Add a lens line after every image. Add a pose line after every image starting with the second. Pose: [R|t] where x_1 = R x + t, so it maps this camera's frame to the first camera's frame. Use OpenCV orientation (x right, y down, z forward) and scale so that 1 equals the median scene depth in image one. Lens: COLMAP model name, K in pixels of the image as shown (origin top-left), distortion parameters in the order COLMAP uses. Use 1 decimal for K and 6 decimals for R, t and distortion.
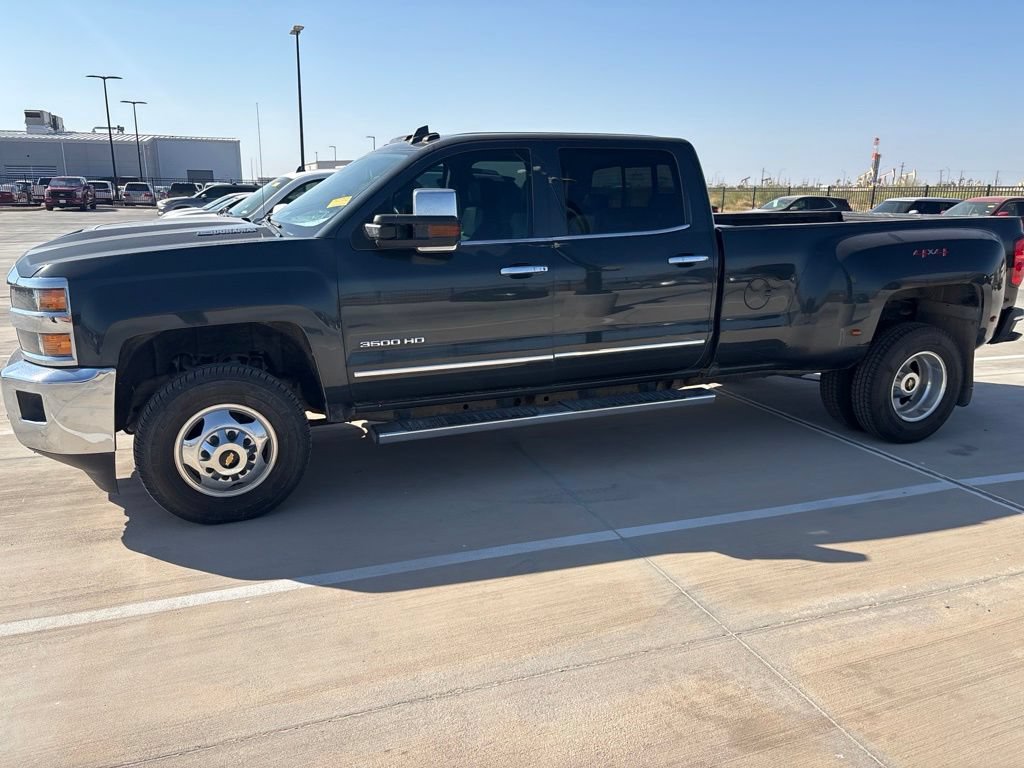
lens RADIAL K [[777.3, 0, 509.6], [0, 777.3, 389.3], [0, 0, 1]] dist [0.042569, -0.037963]
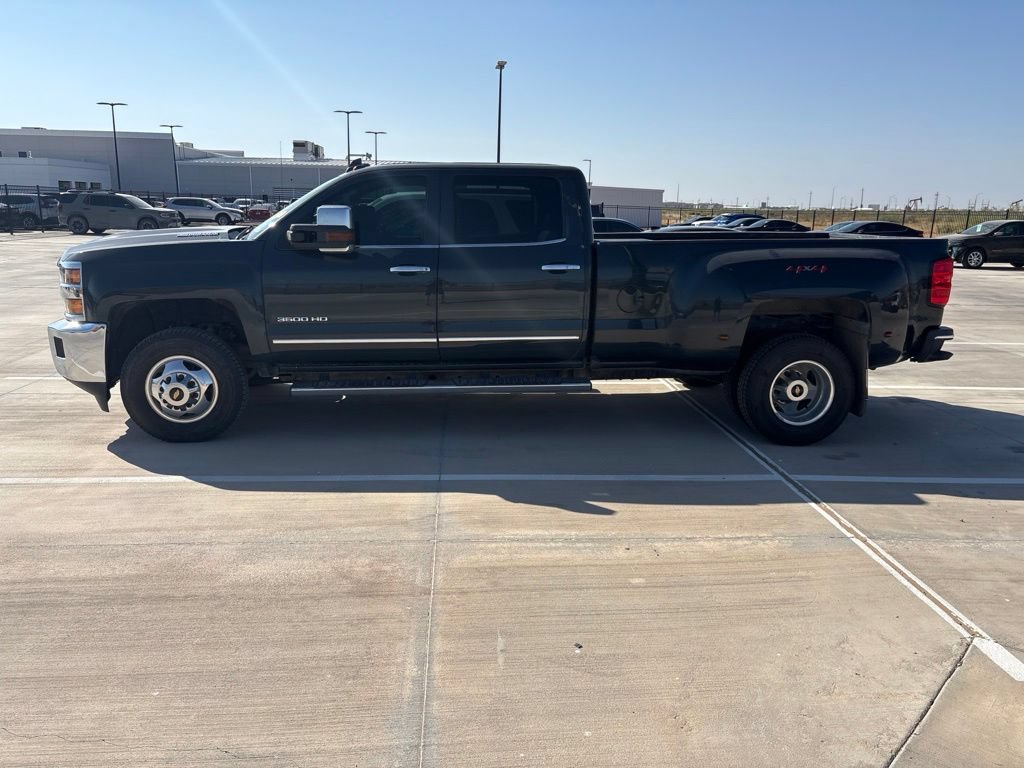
lens RADIAL K [[777.3, 0, 508.4], [0, 777.3, 378.4], [0, 0, 1]] dist [0.042569, -0.037963]
pose [[0.960170, 0.067916, -0.271038, 0.551096], [-0.078463, 0.996517, -0.028256, 0.049761], [0.268175, 0.048397, 0.962154, -0.182189]]
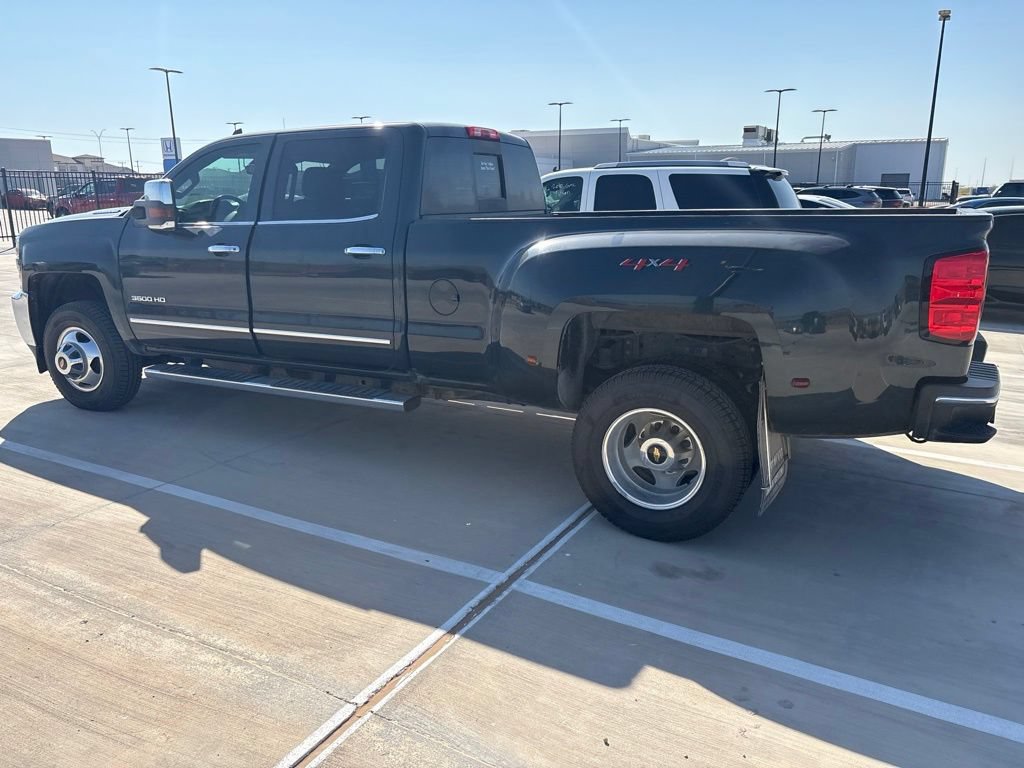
lens RADIAL K [[777.3, 0, 504.4], [0, 777.3, 375.5], [0, 0, 1]] dist [0.042569, -0.037963]
pose [[0.650105, 0.164611, -0.741800, 1.205603], [-0.182010, 0.981567, 0.058306, -0.117831], [0.737724, 0.097110, 0.668082, 0.575520]]
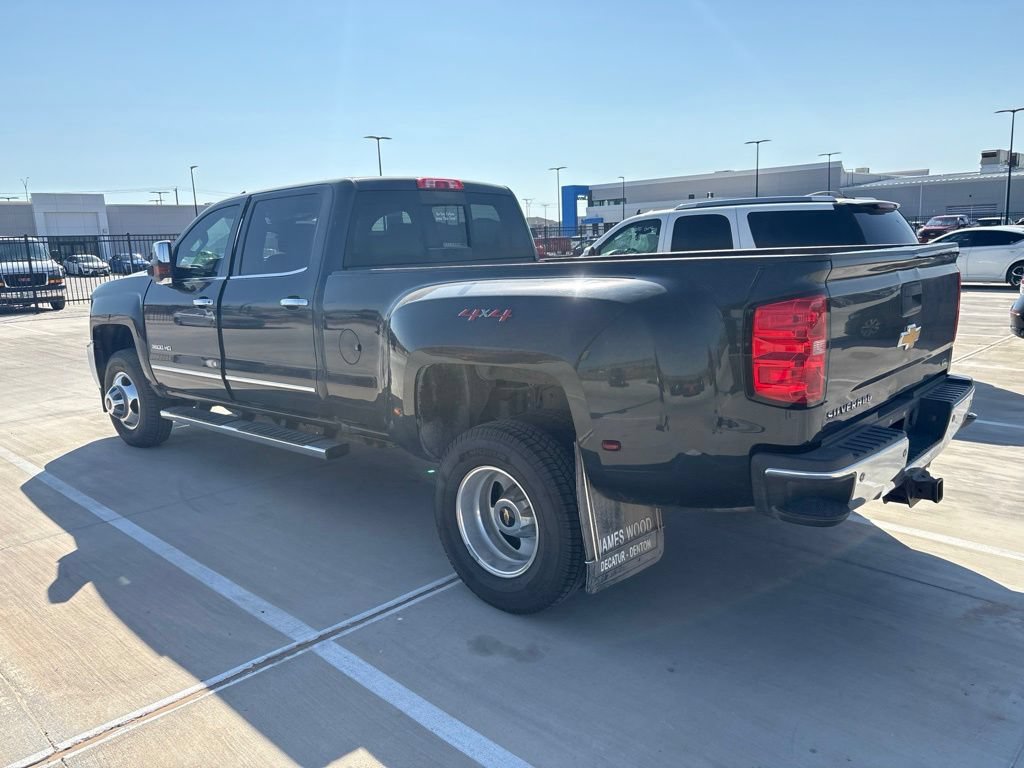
lens RADIAL K [[777.3, 0, 502.7], [0, 777.3, 367.6], [0, 0, 1]] dist [0.042569, -0.037963]
pose [[0.428245, 0.120188, -0.895634, 1.395867], [-0.185406, 0.981717, 0.043088, -0.200370], [0.884438, 0.147604, 0.442699, 0.915434]]
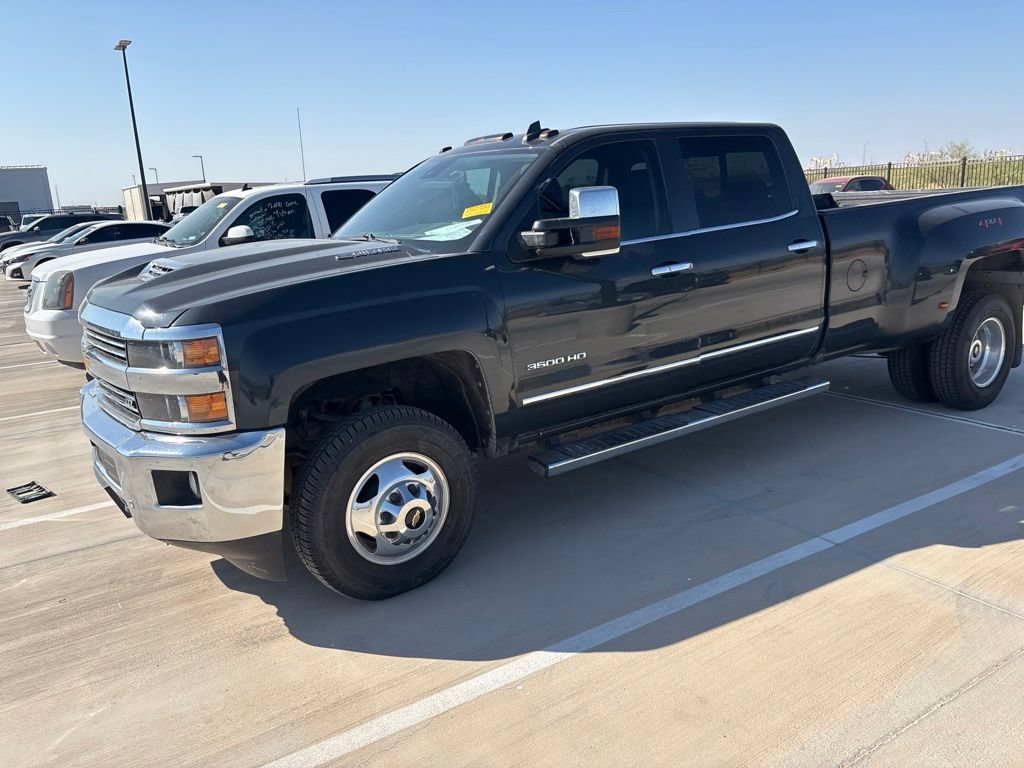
lens RADIAL K [[777.3, 0, 508.5], [0, 777.3, 373.3], [0, 0, 1]] dist [0.042569, -0.037963]
pose [[0.976719, -0.107322, 0.185748, -0.368605], [0.112457, 0.993506, -0.017301, -0.037532], [-0.182685, 0.037787, 0.982445, 0.135112]]
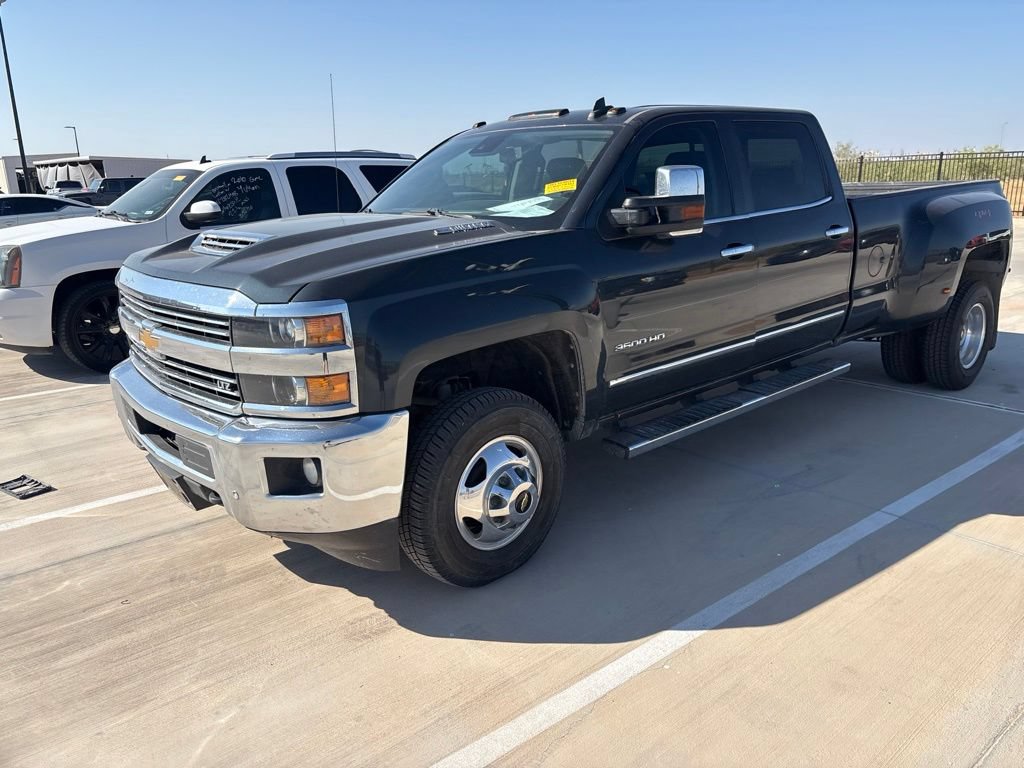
lens RADIAL K [[777.3, 0, 512.5], [0, 777.3, 381.5], [0, 0, 1]] dist [0.042569, -0.037963]
pose [[0.942742, -0.117925, 0.311980, -0.564021], [0.116116, 0.992935, 0.024440, -0.054053], [-0.312658, 0.013185, 0.949774, 0.204583]]
